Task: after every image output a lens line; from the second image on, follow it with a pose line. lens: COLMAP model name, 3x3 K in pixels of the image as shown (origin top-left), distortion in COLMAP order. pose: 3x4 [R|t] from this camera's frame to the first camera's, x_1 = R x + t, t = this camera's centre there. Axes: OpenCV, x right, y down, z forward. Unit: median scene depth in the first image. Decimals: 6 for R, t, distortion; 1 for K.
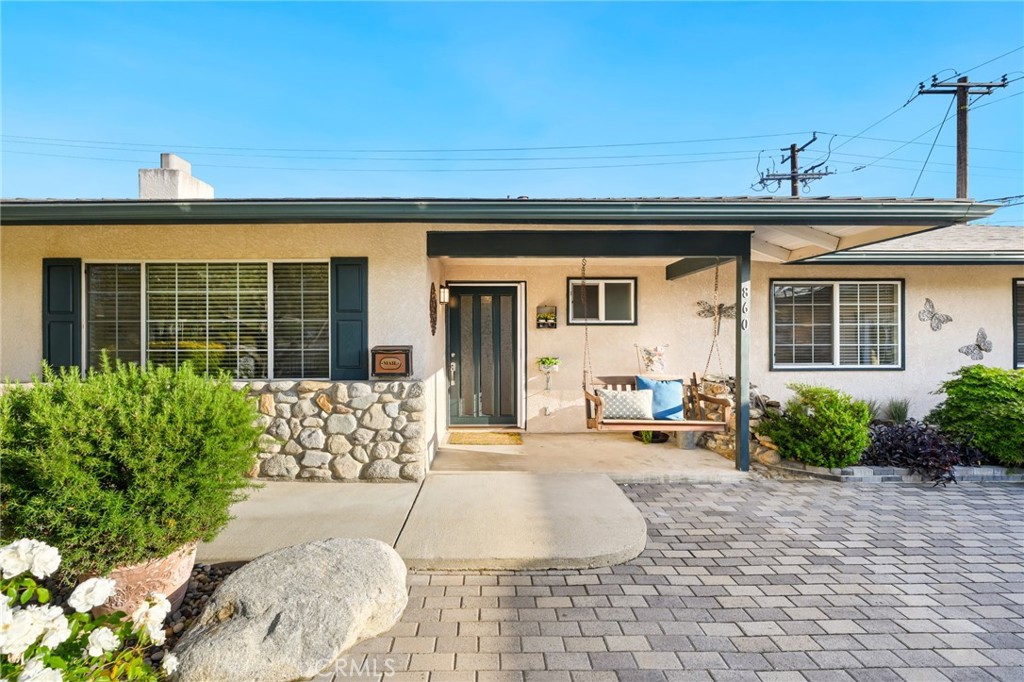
lens RADIAL K [[410.2, 0, 512.0], [0, 410.2, 341.0], [0, 0, 1]] dist [0.000493, 0.000092]
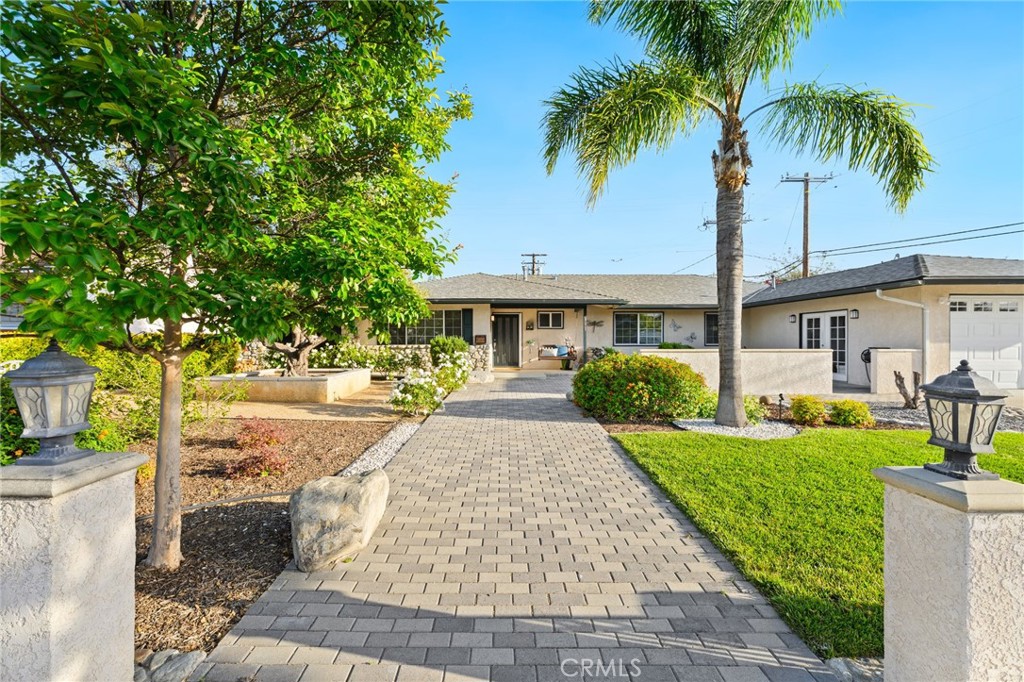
lens RADIAL K [[410.2, 0, 512.0], [0, 410.2, 341.0], [0, 0, 1]] dist [0.000493, 0.000092]
pose [[0.999251, 0.006016, -0.038223, 0.070455], [-0.006167, 0.999974, -0.003821, 0.053174], [0.038199, 0.004054, 0.999262, -1.710747]]
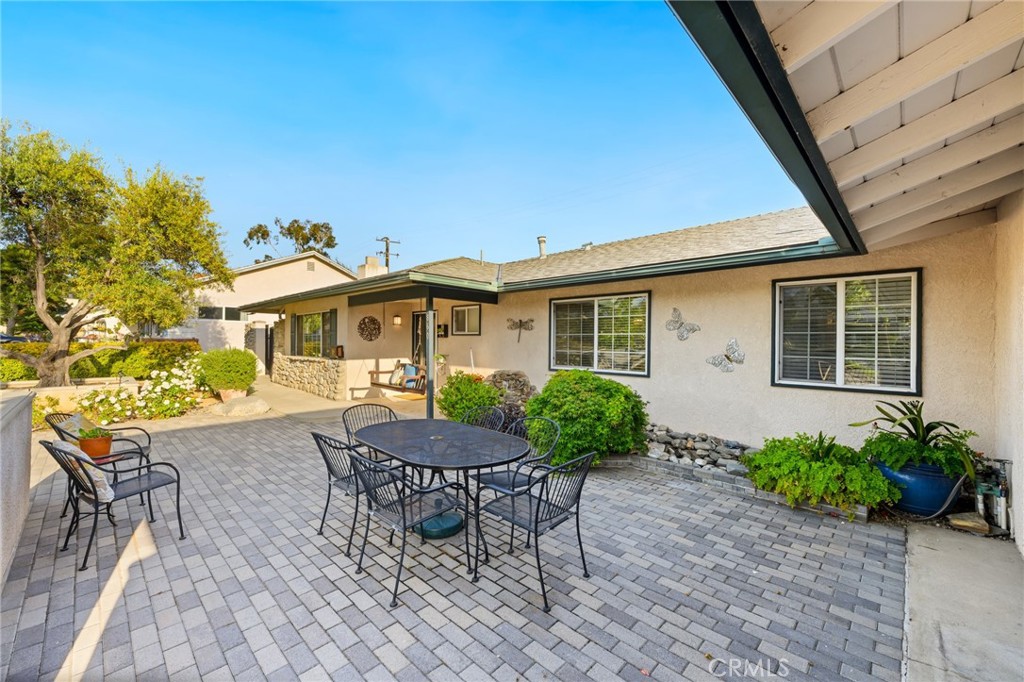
lens RADIAL K [[410.2, 0, 512.0], [0, 410.2, 341.0], [0, 0, 1]] dist [0.000493, 0.000092]
pose [[0.710239, 0.005813, -0.703937, 1.442390], [-0.024760, 0.999553, -0.016728, 0.004220], [0.703525, 0.029311, 0.710065, 0.008043]]
